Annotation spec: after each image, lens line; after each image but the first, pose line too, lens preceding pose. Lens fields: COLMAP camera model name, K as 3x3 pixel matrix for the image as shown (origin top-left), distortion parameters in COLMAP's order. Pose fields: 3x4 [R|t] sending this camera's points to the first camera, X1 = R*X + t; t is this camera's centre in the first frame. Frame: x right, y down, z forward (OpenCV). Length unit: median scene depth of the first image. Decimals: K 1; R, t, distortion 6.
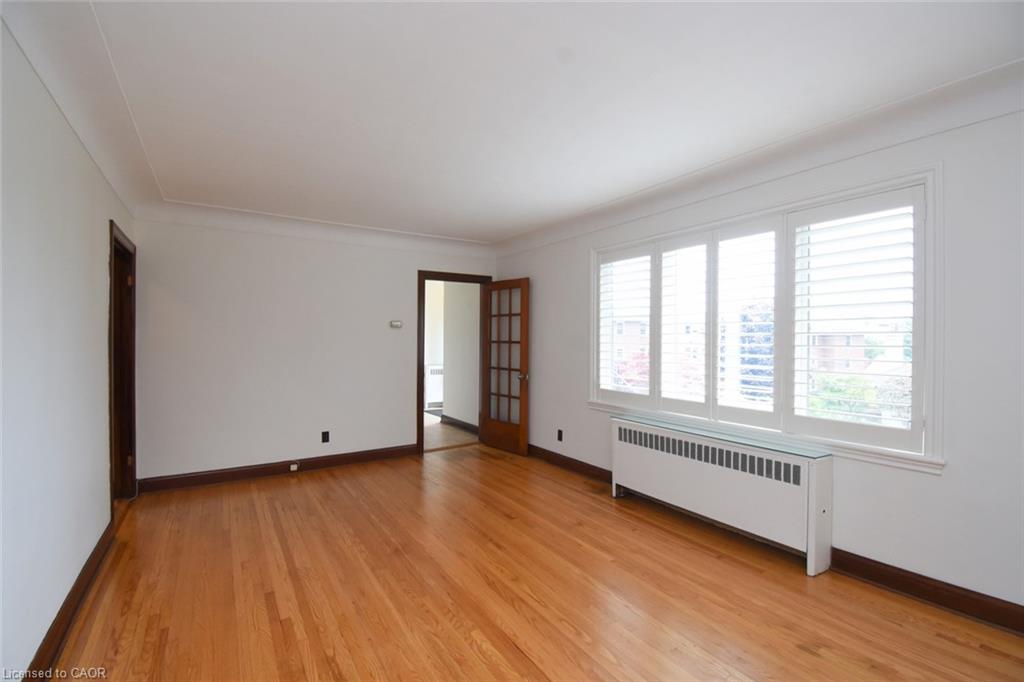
lens RADIAL K [[449.9, 0, 505.8], [0, 449.9, 343.4], [0, 0, 1]] dist [0.026378, -0.027169]
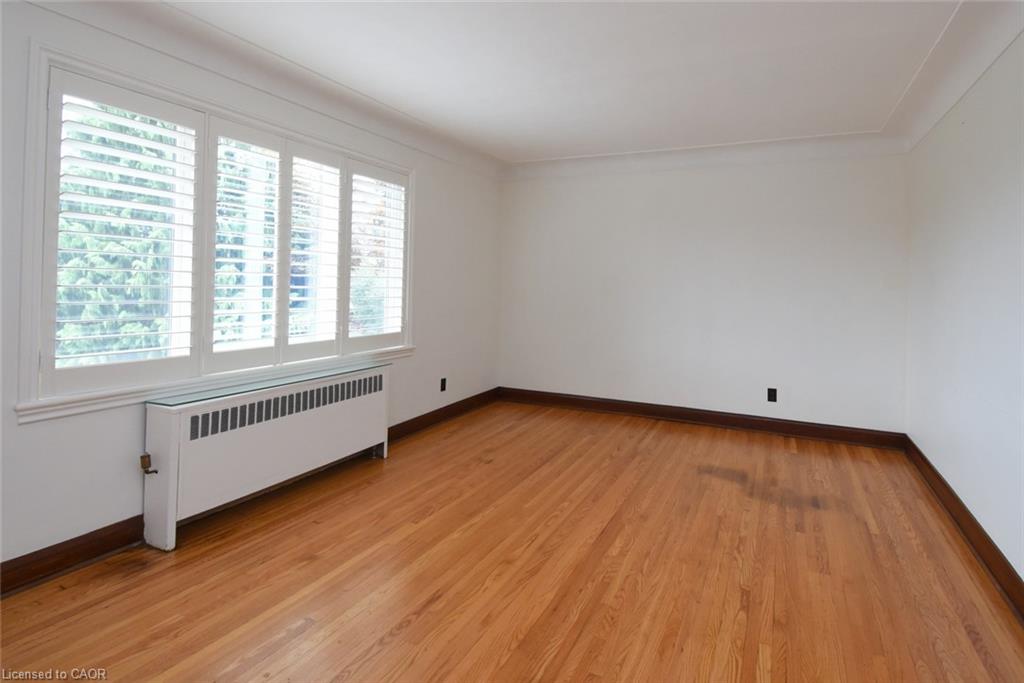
lens RADIAL K [[529.9, 0, 524.7], [0, 529.9, 284.6], [0, 0, 1]] dist [0.023550, -0.026413]
pose [[-0.529046, -0.016149, 0.848439, -0.728274], [-0.016971, 0.999820, 0.008448, 0.006229], [-0.848423, -0.009930, -0.529225, 1.339996]]
